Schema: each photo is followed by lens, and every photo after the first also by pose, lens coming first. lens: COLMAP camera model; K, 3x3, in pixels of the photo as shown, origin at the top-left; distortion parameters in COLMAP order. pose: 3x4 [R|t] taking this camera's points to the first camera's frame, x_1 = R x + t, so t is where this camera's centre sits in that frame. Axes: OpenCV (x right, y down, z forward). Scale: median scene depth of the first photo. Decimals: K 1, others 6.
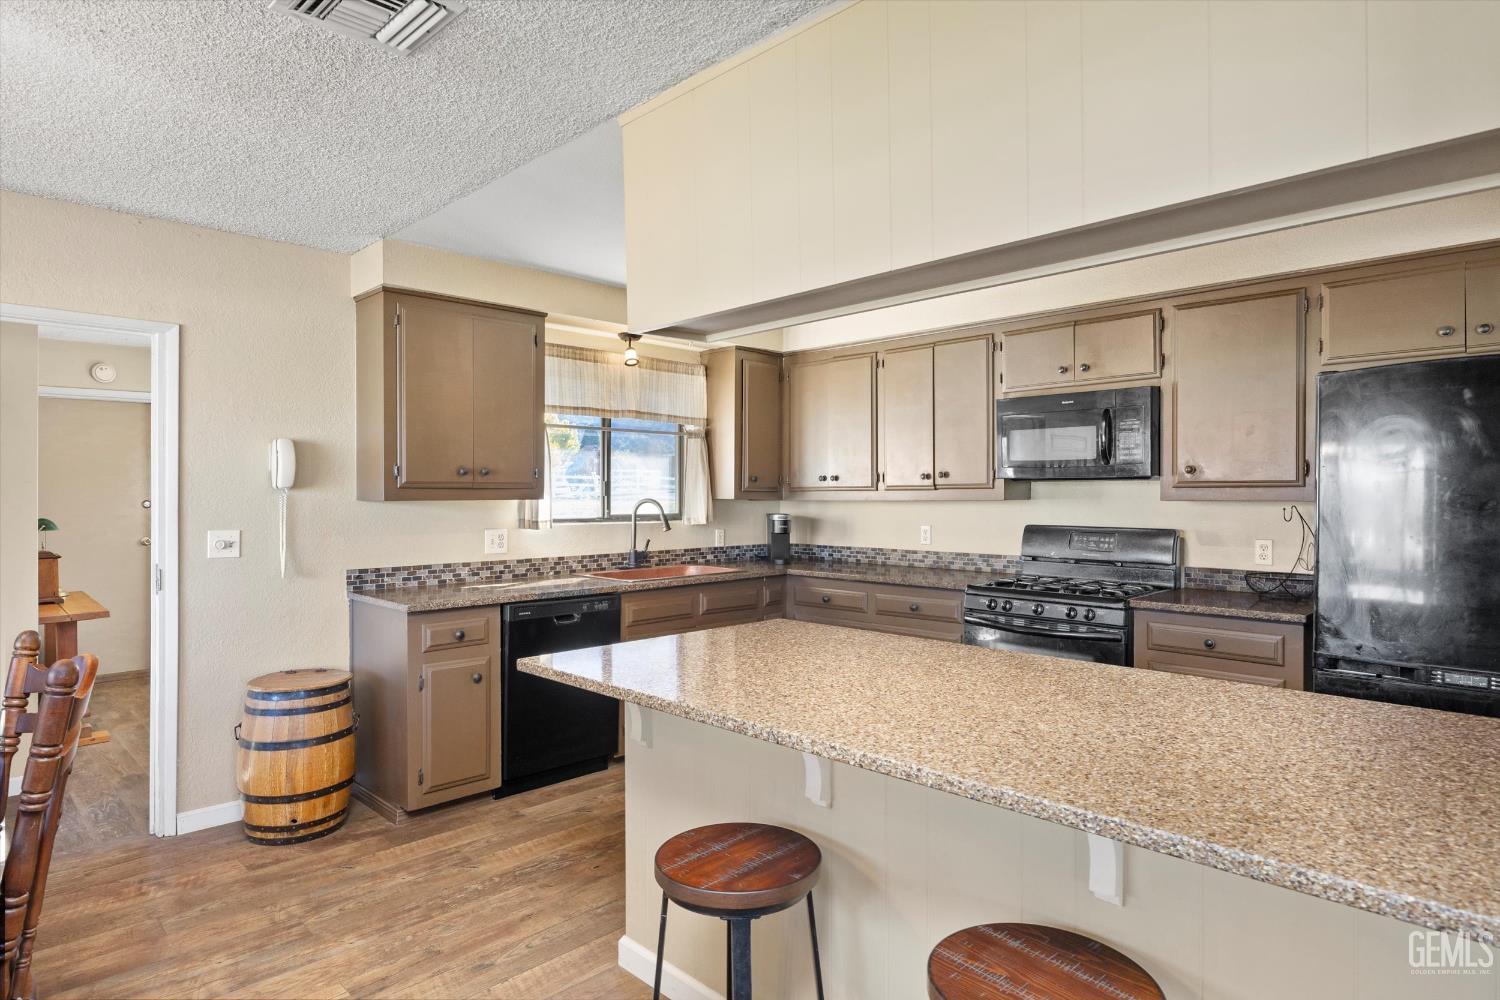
lens RADIAL K [[847.2, 0, 748.3], [0, 847.2, 499.4], [0, 0, 1]] dist [0.001413, -0.001471]
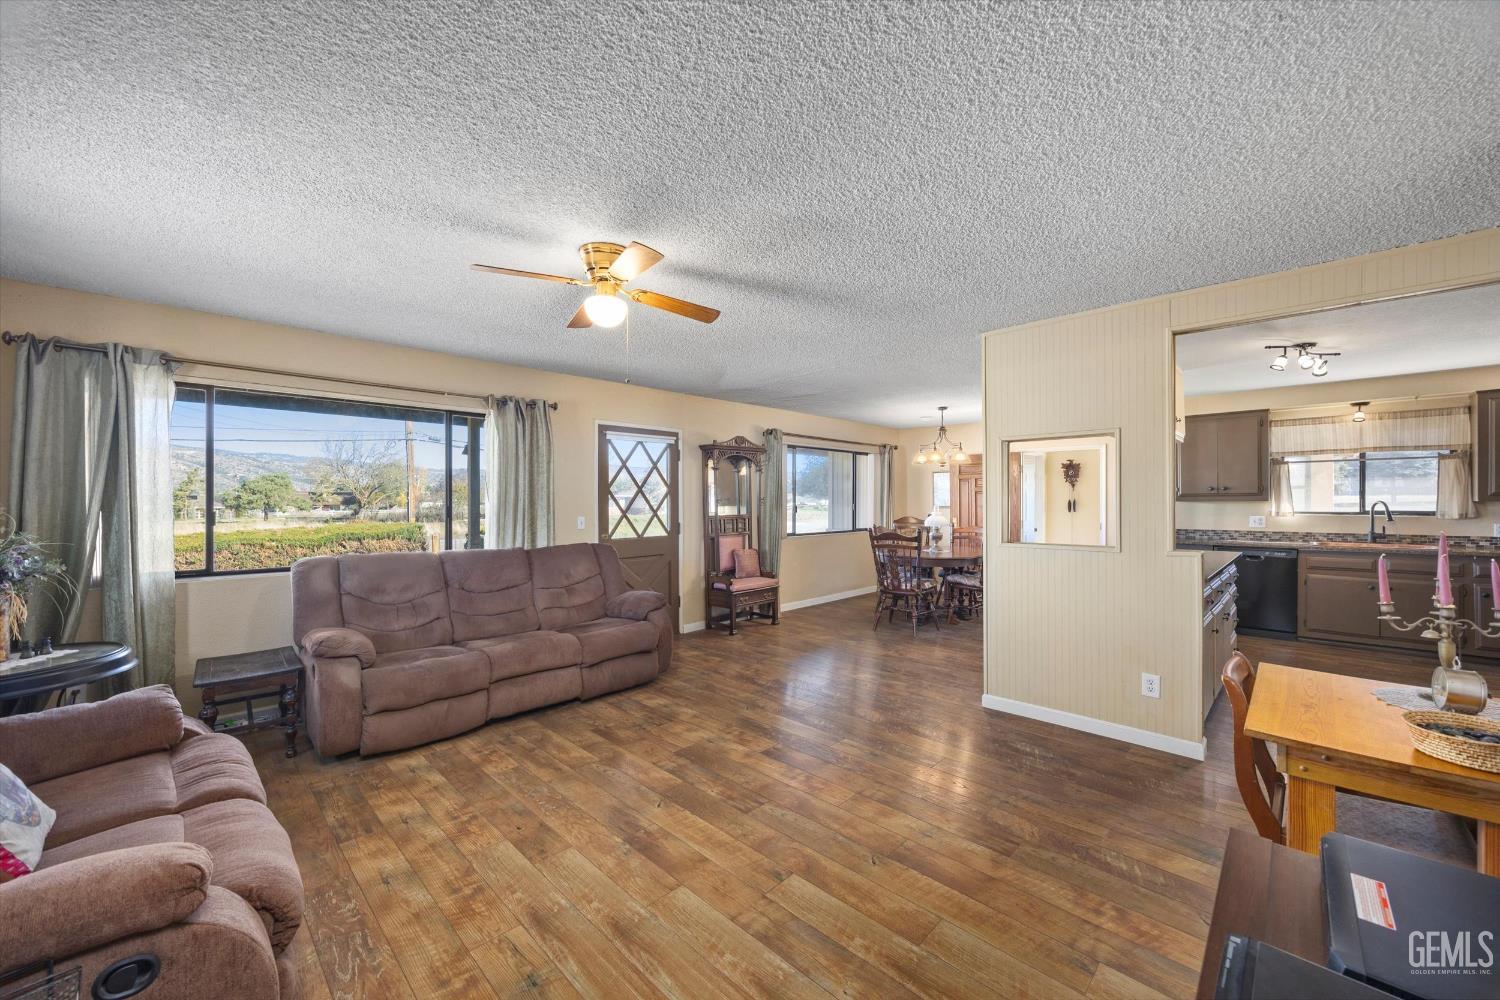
lens RADIAL K [[570.2, 0, 748.9], [0, 570.2, 501.9], [0, 0, 1]] dist [-0.001073, -0.000520]
pose [[0.013002, -0.000022, -0.999915, 1.048064], [-0.003333, 0.999994, -0.000066, 0.006018], [0.999910, 0.003334, 0.013001, -0.241900]]
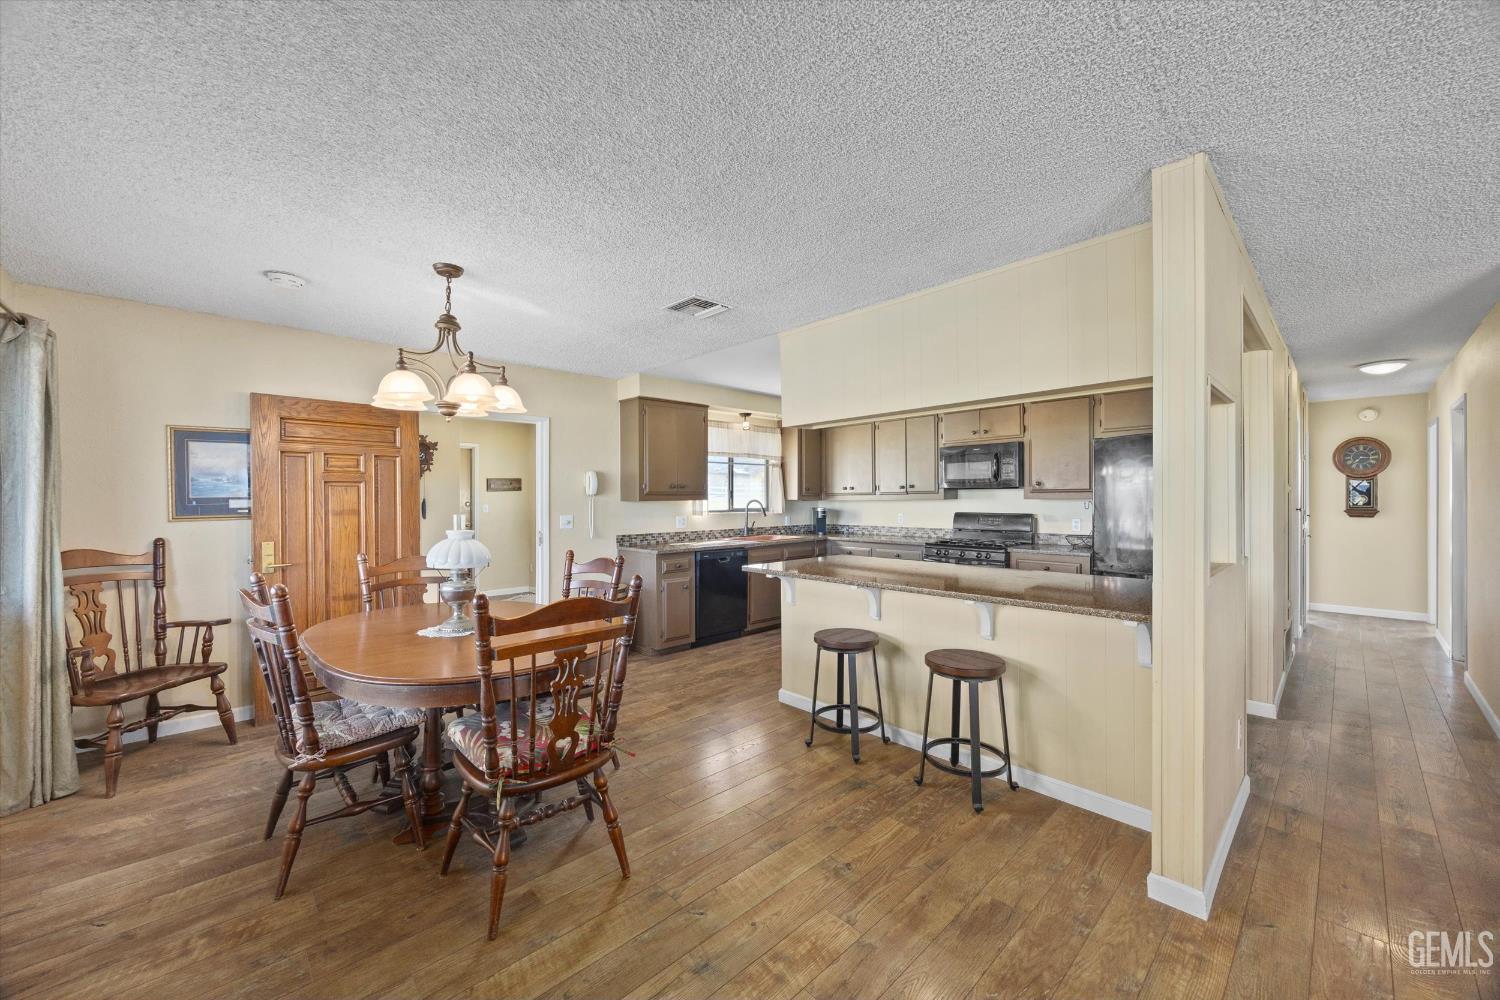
lens RADIAL K [[570.2, 0, 747.6], [0, 570.2, 501.4], [0, 0, 1]] dist [-0.001073, -0.000520]
pose [[0.999565, -0.004485, -0.029166, -0.105340], [0.004470, 0.999990, -0.000548, 0.003898], [0.029168, 0.000417, 0.999574, -0.305892]]
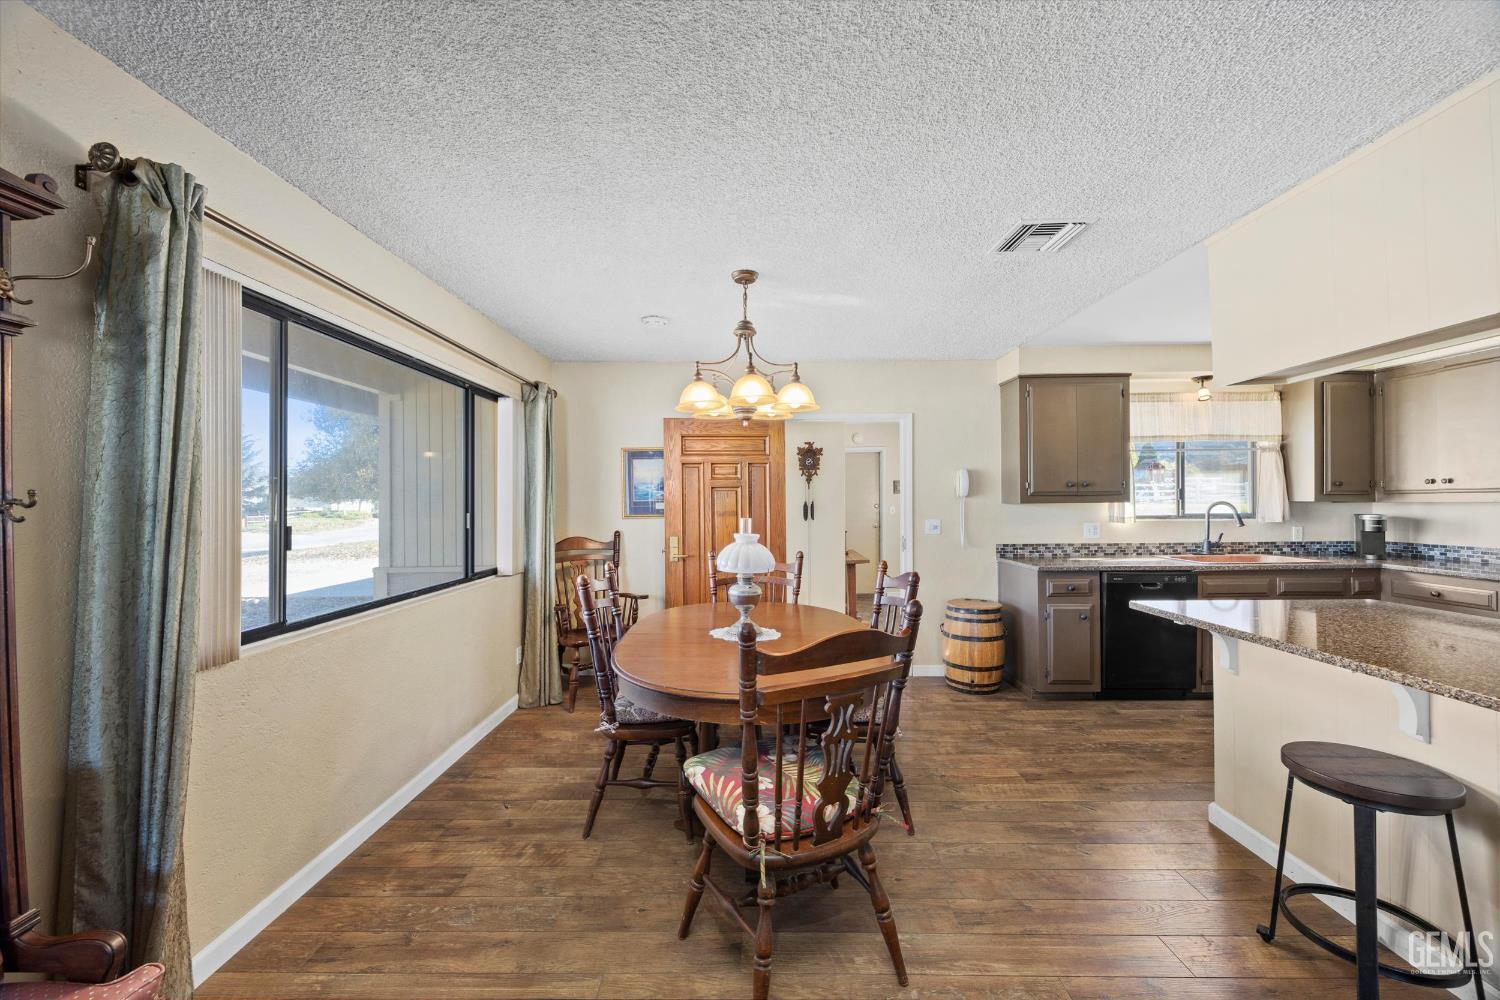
lens RADIAL K [[570.2, 0, 747.4], [0, 570.2, 500.7], [0, 0, 1]] dist [-0.001073, -0.000520]
pose [[0.699098, -0.006852, -0.714993, -0.001980], [0.003055, 0.999974, -0.006595, 0.001748], [0.715019, 0.002426, 0.699100, -0.139721]]
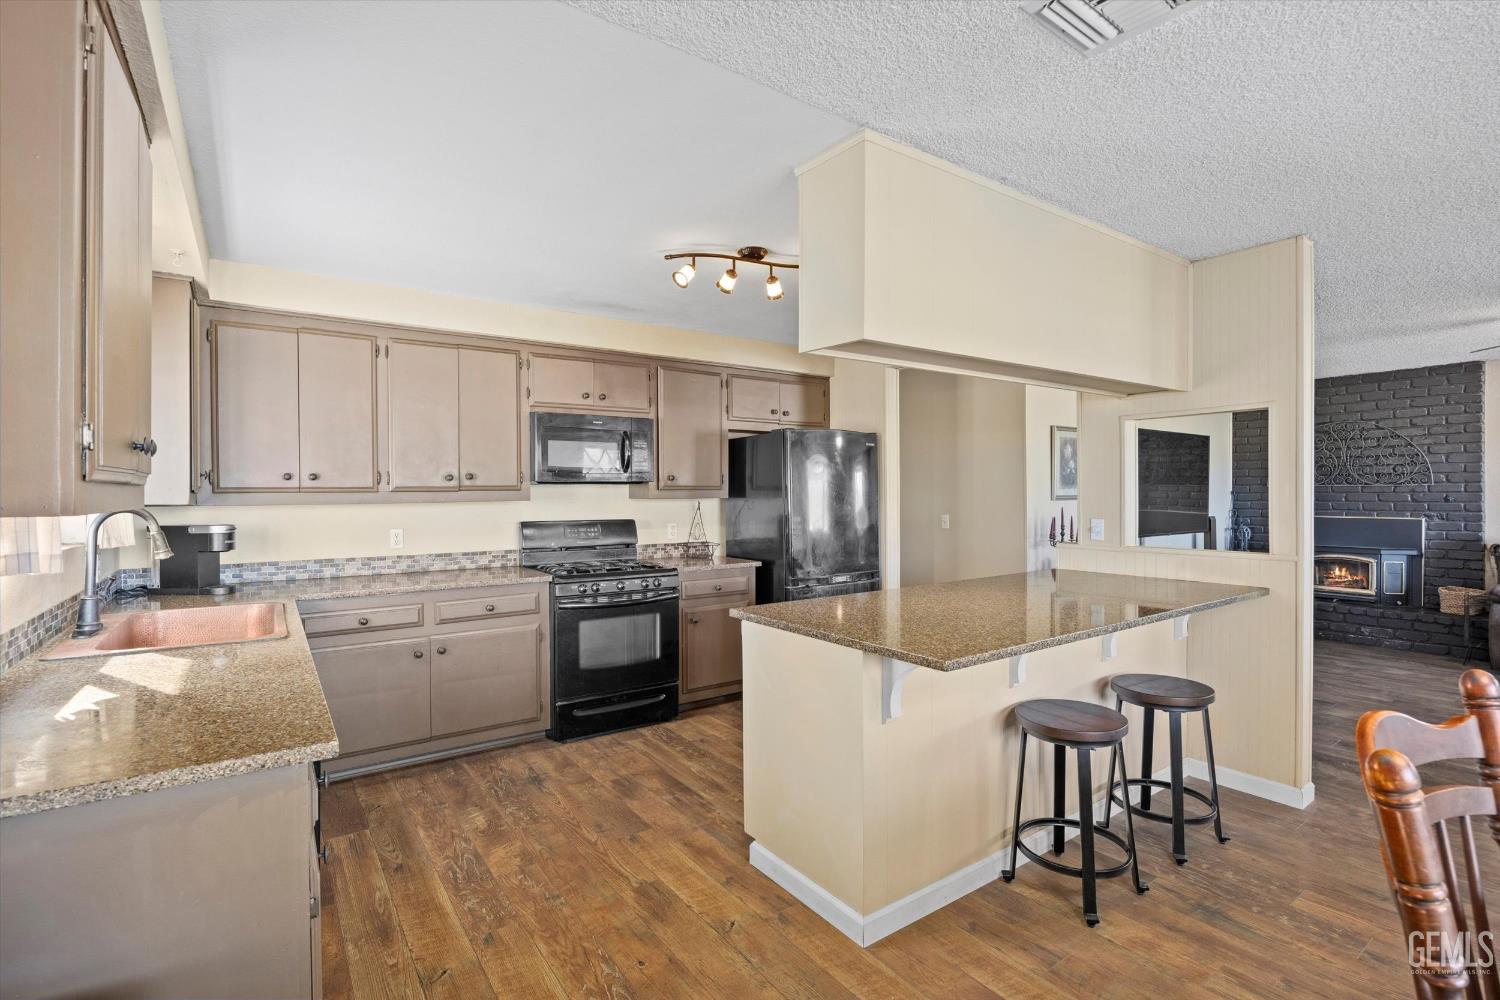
lens RADIAL K [[698.4, 0, 741.4], [0, 698.4, 500.2], [0, 0, 1]] dist [-0.015974, 0.000904]
pose [[0.174635, -0.008233, 0.984599, -0.559749], [0.012211, 0.999906, 0.006195, -0.001973], [-0.984557, 0.010941, 0.174719, 0.551349]]
